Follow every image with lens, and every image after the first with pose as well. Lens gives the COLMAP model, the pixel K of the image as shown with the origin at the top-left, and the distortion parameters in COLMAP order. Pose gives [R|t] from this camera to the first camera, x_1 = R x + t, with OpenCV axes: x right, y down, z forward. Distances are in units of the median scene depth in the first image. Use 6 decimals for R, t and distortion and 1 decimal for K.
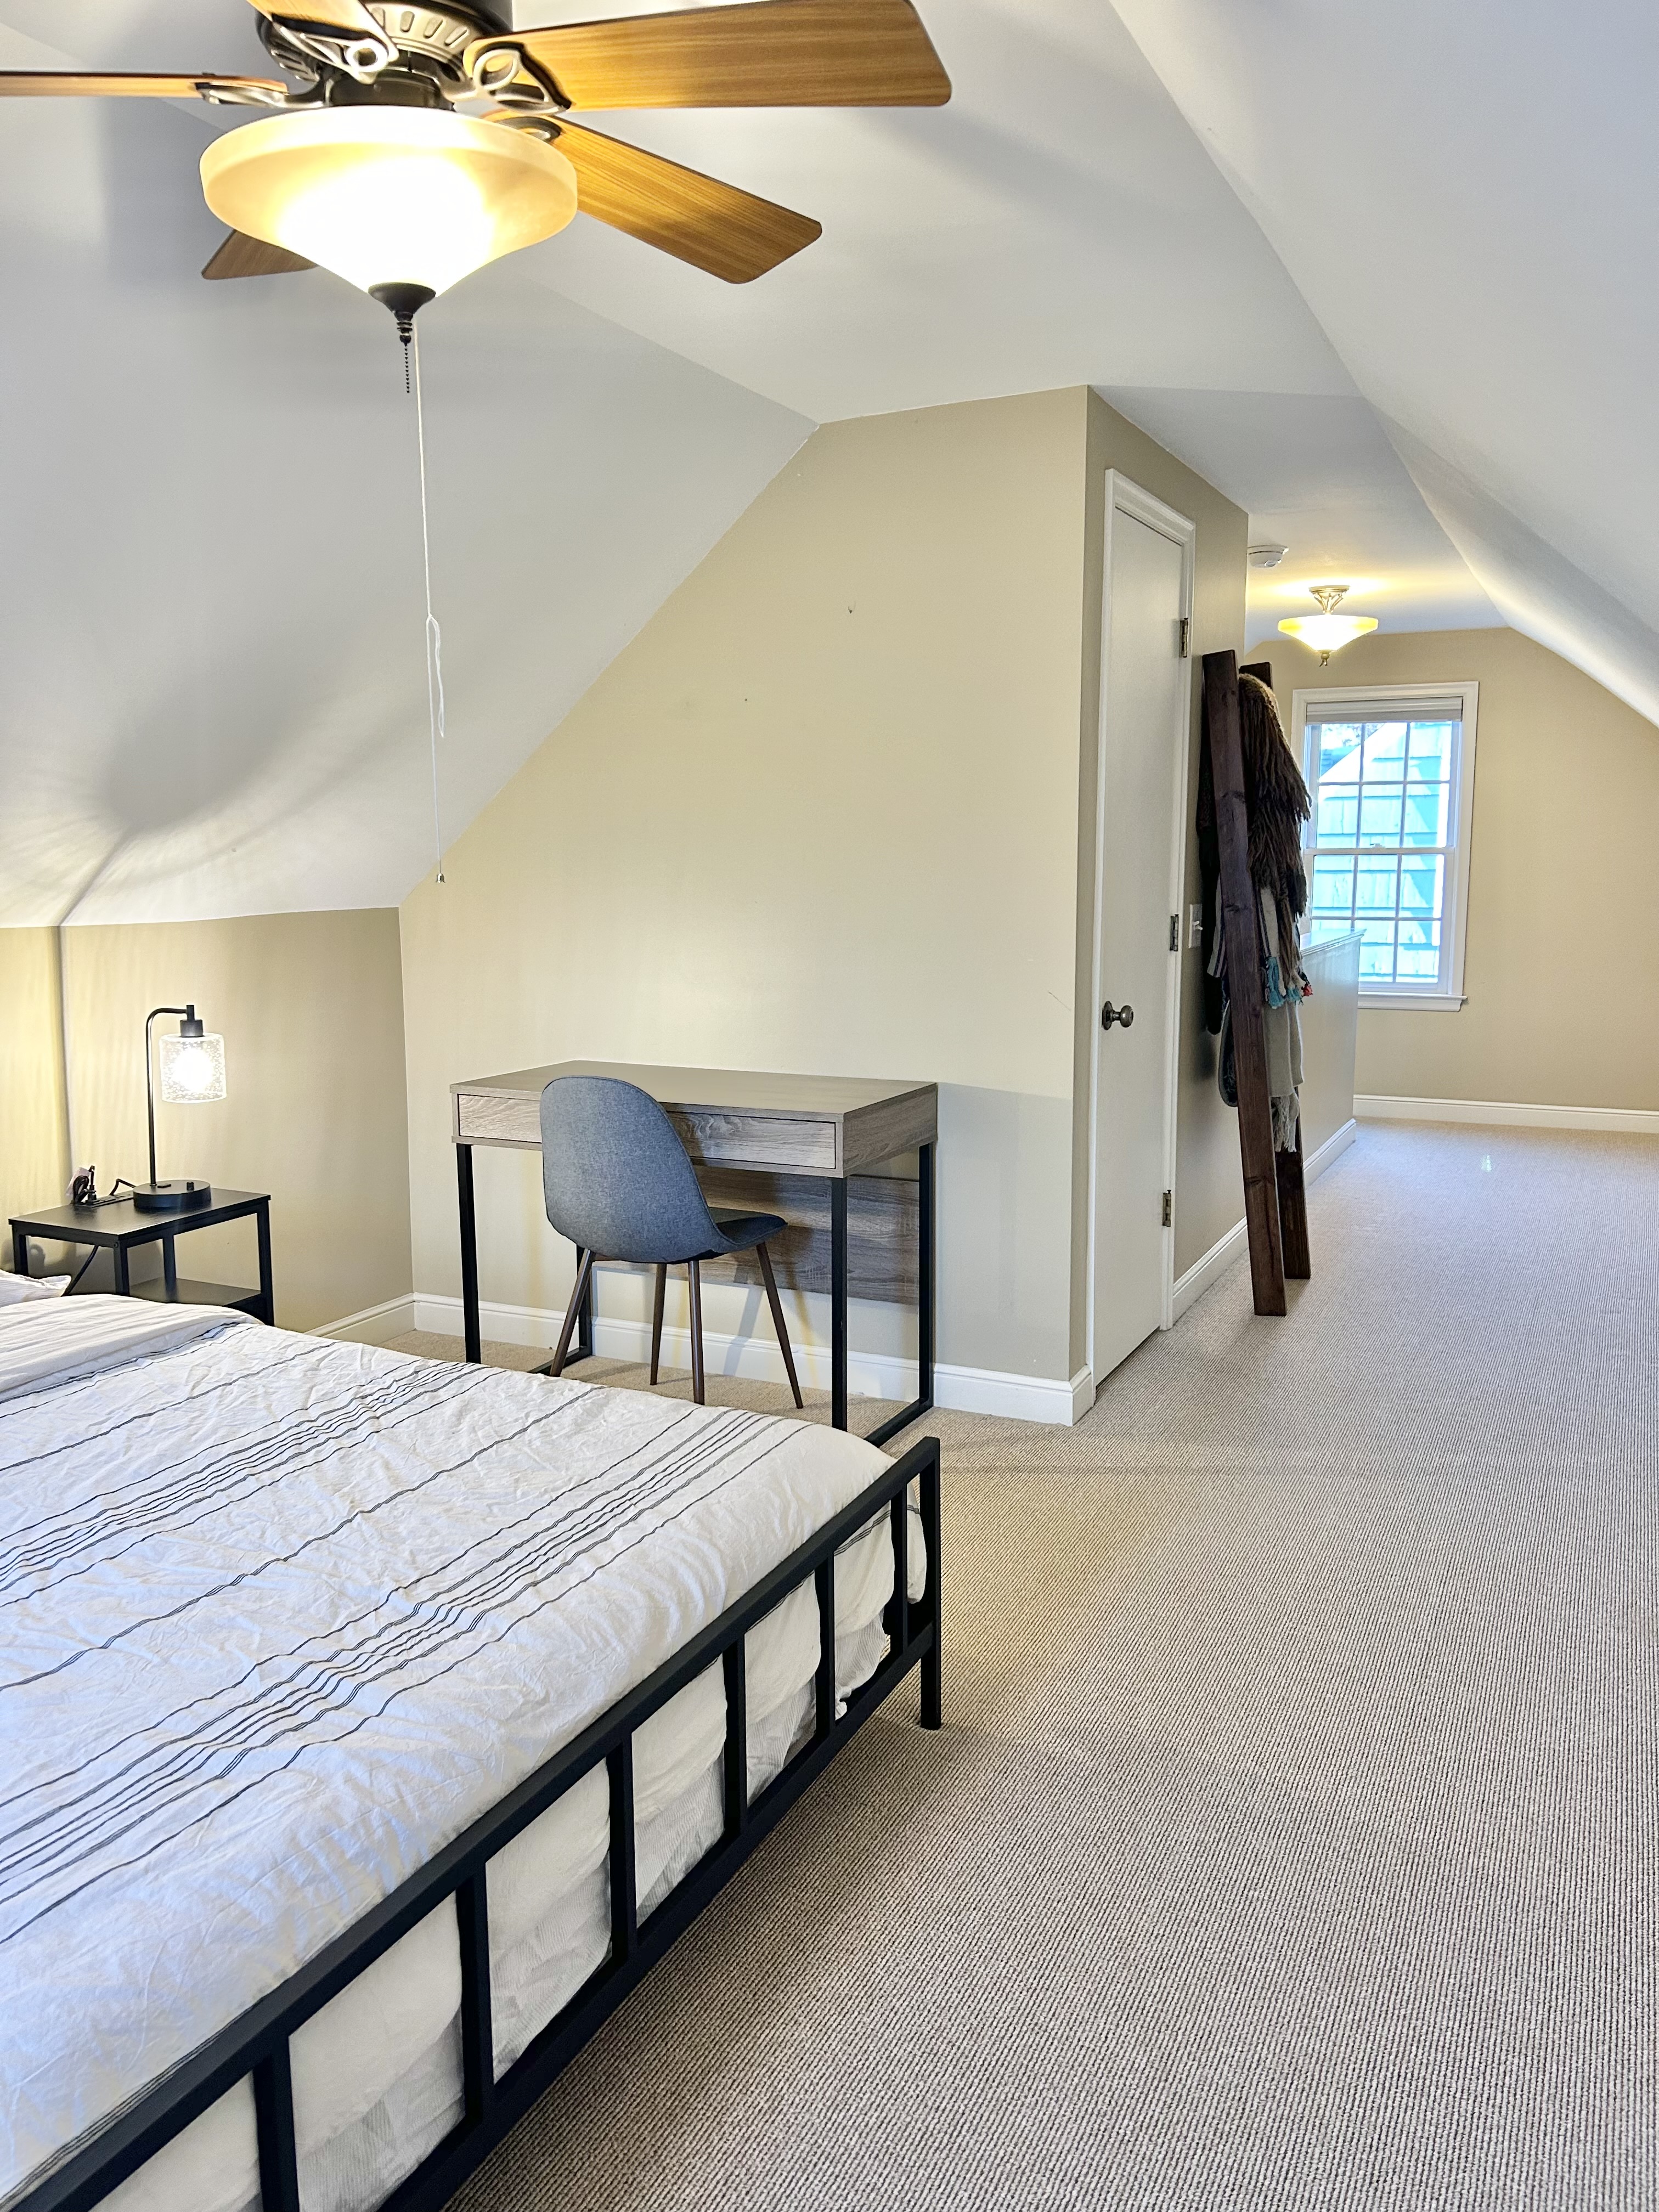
lens RADIAL K [[1670.9, 0, 833.8], [0, 1670.9, 1099.5], [0, 0, 1]] dist [0.052631, -0.066365]
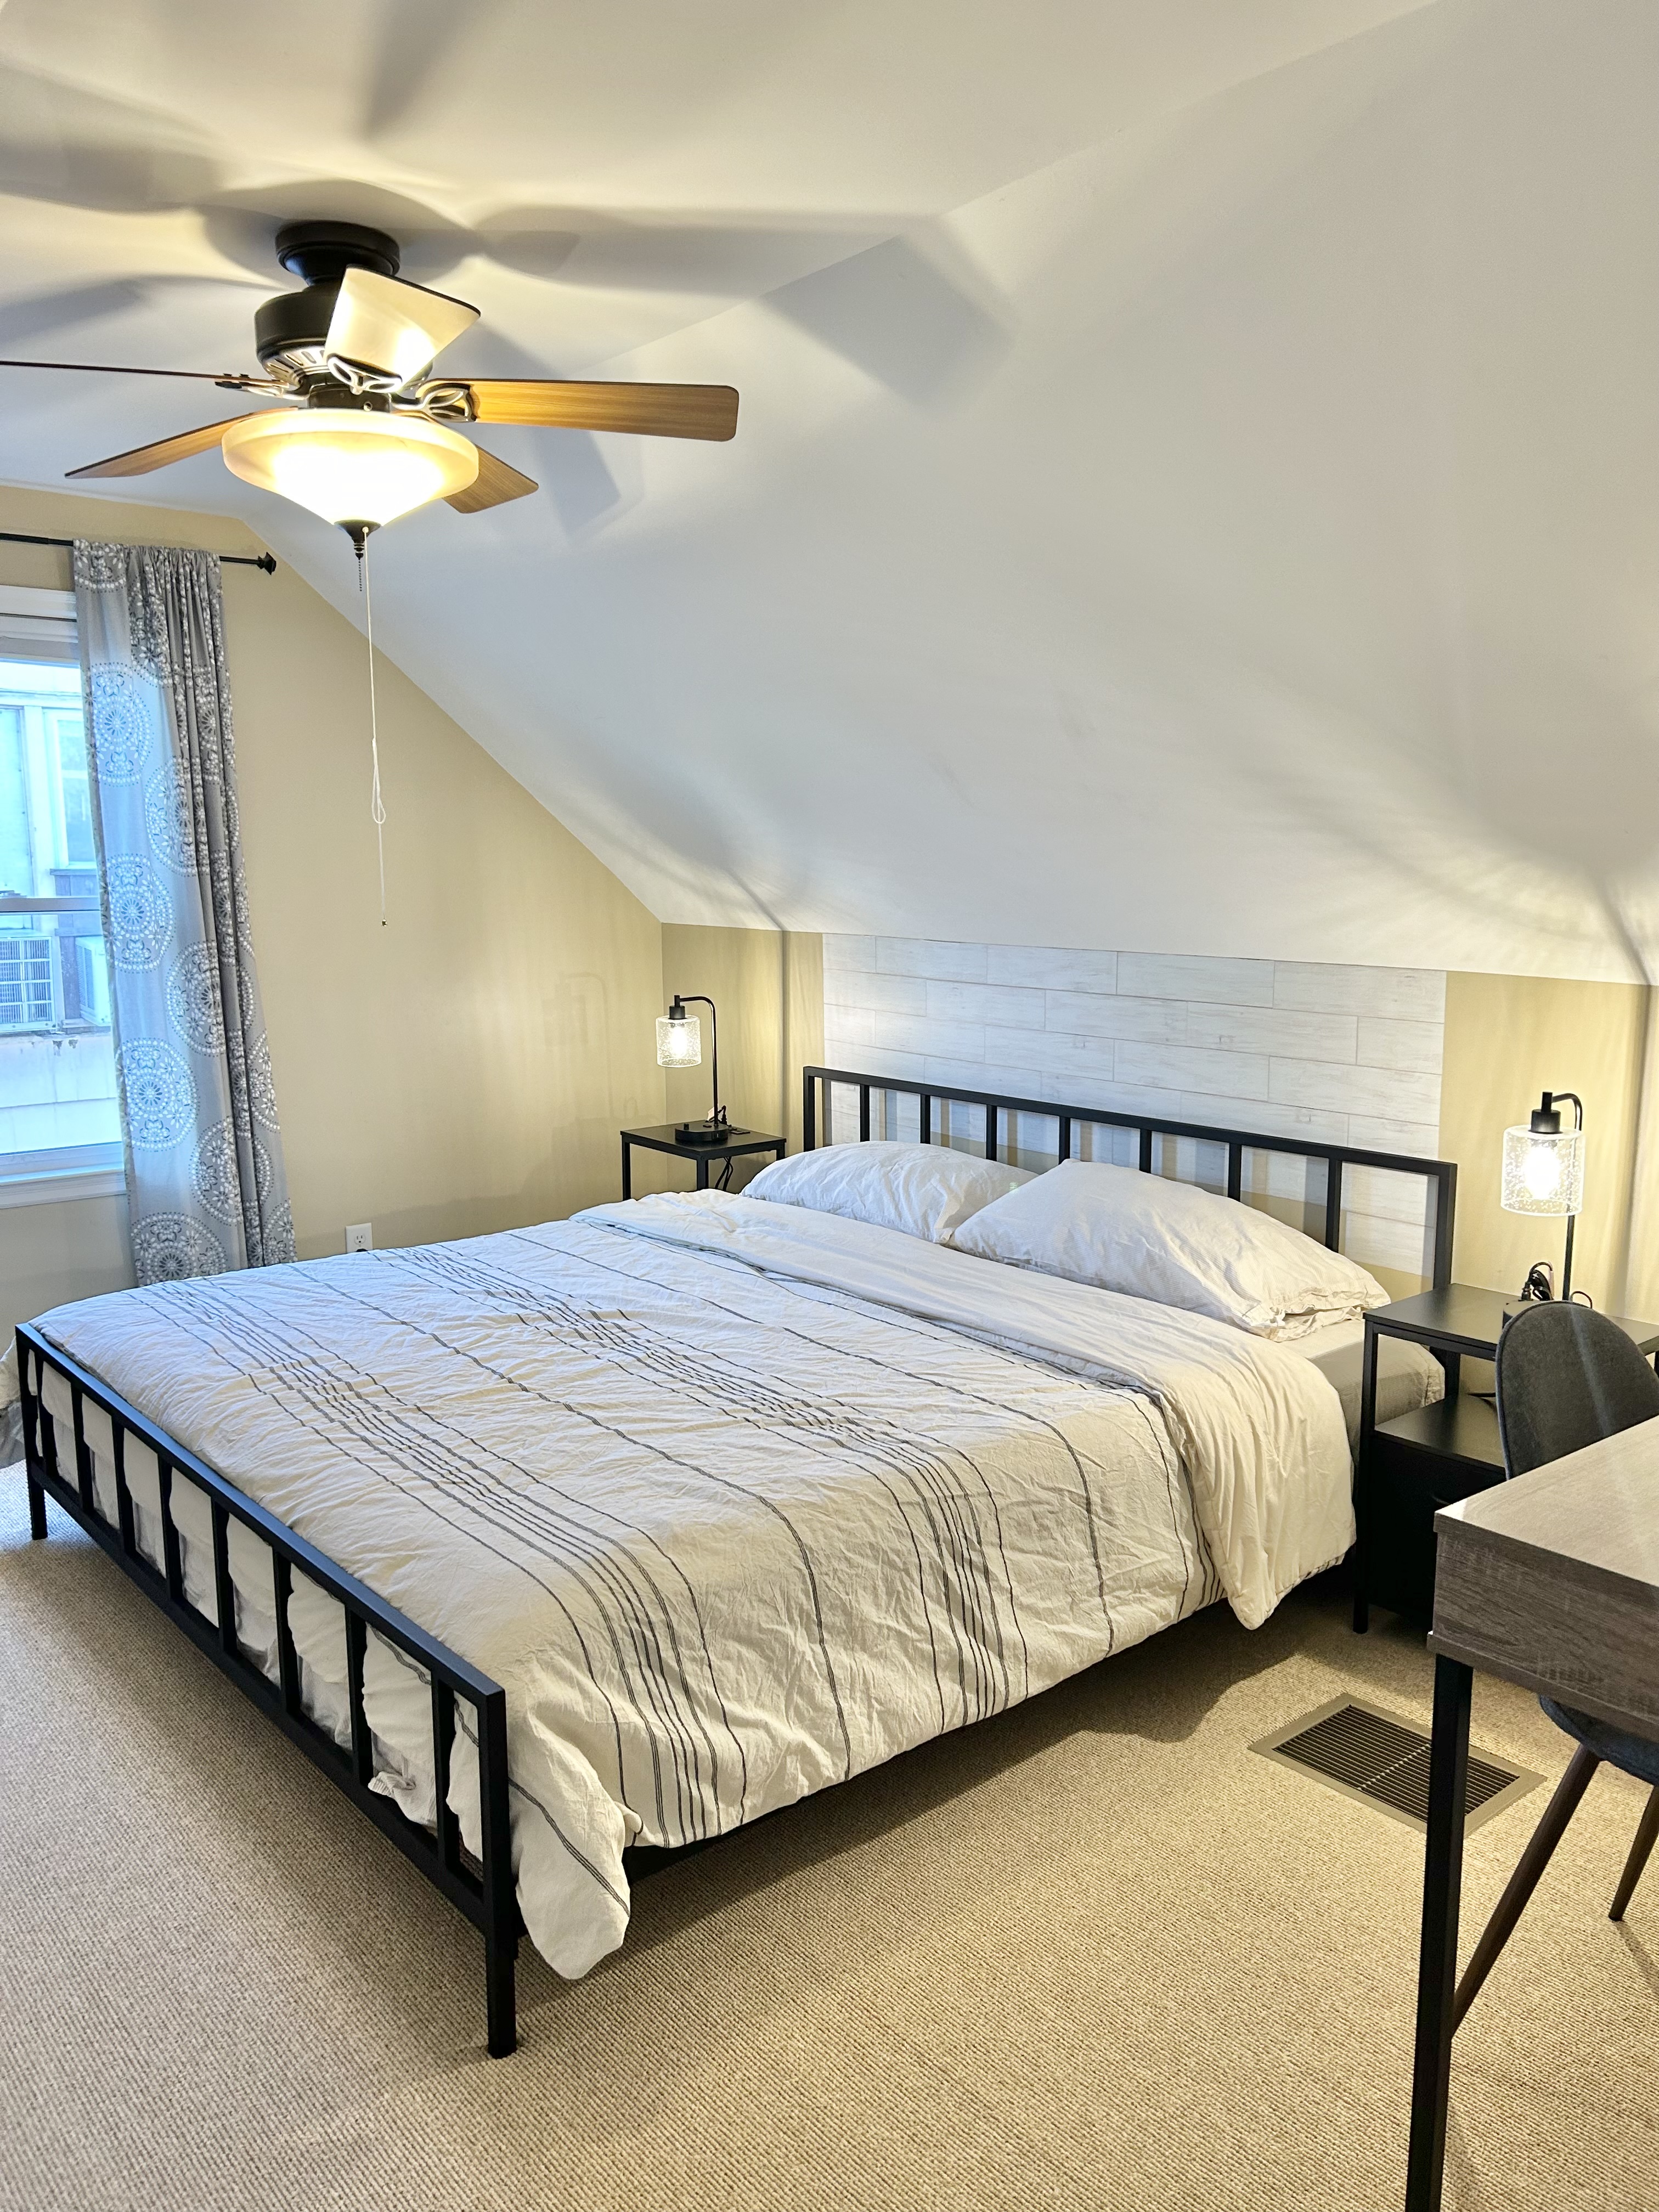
lens RADIAL K [[1670.9, 0, 835.8], [0, 1670.9, 1115.8], [0, 0, 1]] dist [0.052631, -0.066365]
pose [[-0.414701, 0.150338, -0.897453, 0.668150], [-0.134751, 0.965238, 0.223960, -0.253688], [0.899925, 0.213809, -0.380027, 1.427740]]
